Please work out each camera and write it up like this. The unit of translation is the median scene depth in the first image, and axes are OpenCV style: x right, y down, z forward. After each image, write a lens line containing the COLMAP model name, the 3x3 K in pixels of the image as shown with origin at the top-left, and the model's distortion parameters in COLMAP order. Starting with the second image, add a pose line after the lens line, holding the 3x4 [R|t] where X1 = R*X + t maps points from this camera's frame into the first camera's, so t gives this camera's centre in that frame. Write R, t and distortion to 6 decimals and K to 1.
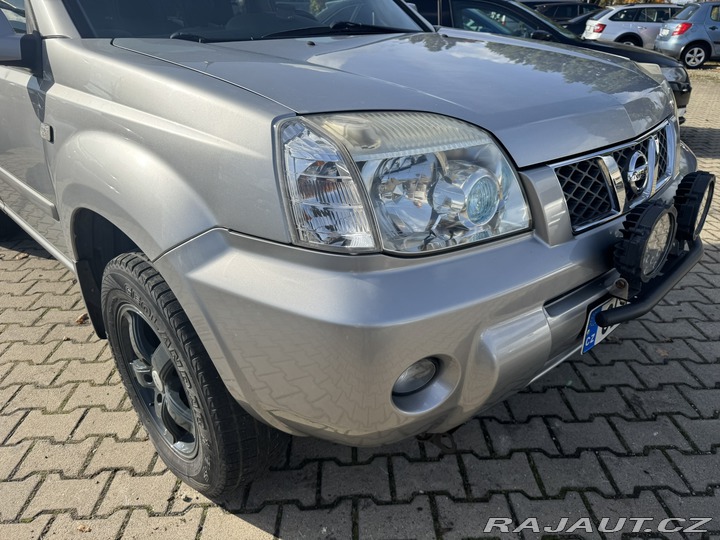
lens RADIAL K [[512.4, 0, 358.0], [0, 512.4, 273.2], [0, 0, 1]] dist [0.008052, -0.006275]
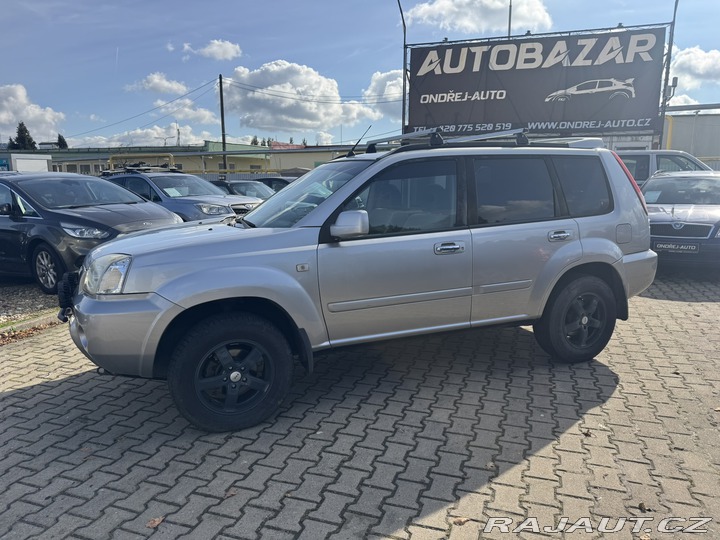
lens RADIAL K [[510.1, 0, 359.1], [0, 510.1, 275.3], [0, 0, 1]] dist [0.032512, -0.035078]
pose [[-0.358730, 0.194871, -0.912873, 1.963068], [-0.382749, 0.861262, 0.334262, -1.304689], [0.851361, 0.469312, -0.234374, 2.263026]]
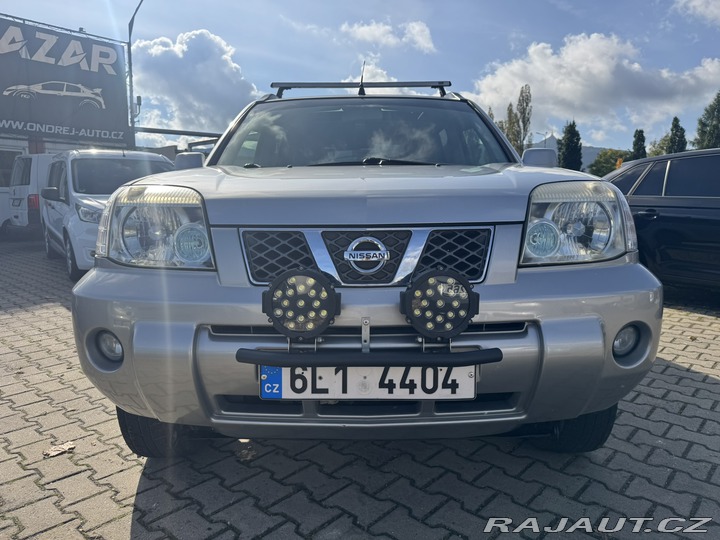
lens RADIAL K [[510.1, 0, 359.1], [0, 510.1, 275.3], [0, 0, 1]] dist [0.032512, -0.035078]
pose [[0.717727, 0.111332, -0.687367, 0.963838], [-0.303147, 0.938637, -0.164507, 0.016617], [0.626873, 0.326444, 0.707435, 0.196780]]
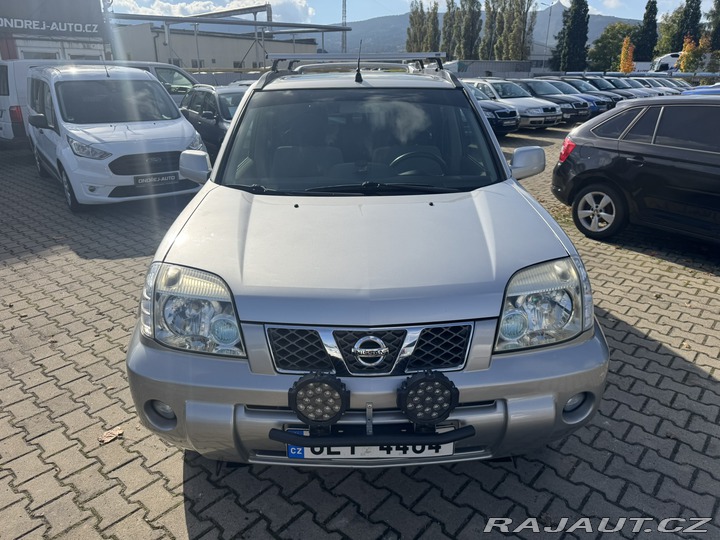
lens RADIAL K [[512.4, 0, 358.0], [0, 512.4, 273.2], [0, 0, 1]] dist [0.008052, -0.006275]
pose [[0.728221, 0.255834, -0.635801, 0.994151], [-0.297628, 0.953719, 0.042867, -0.332684], [0.617342, 0.158016, 0.770662, -0.045510]]
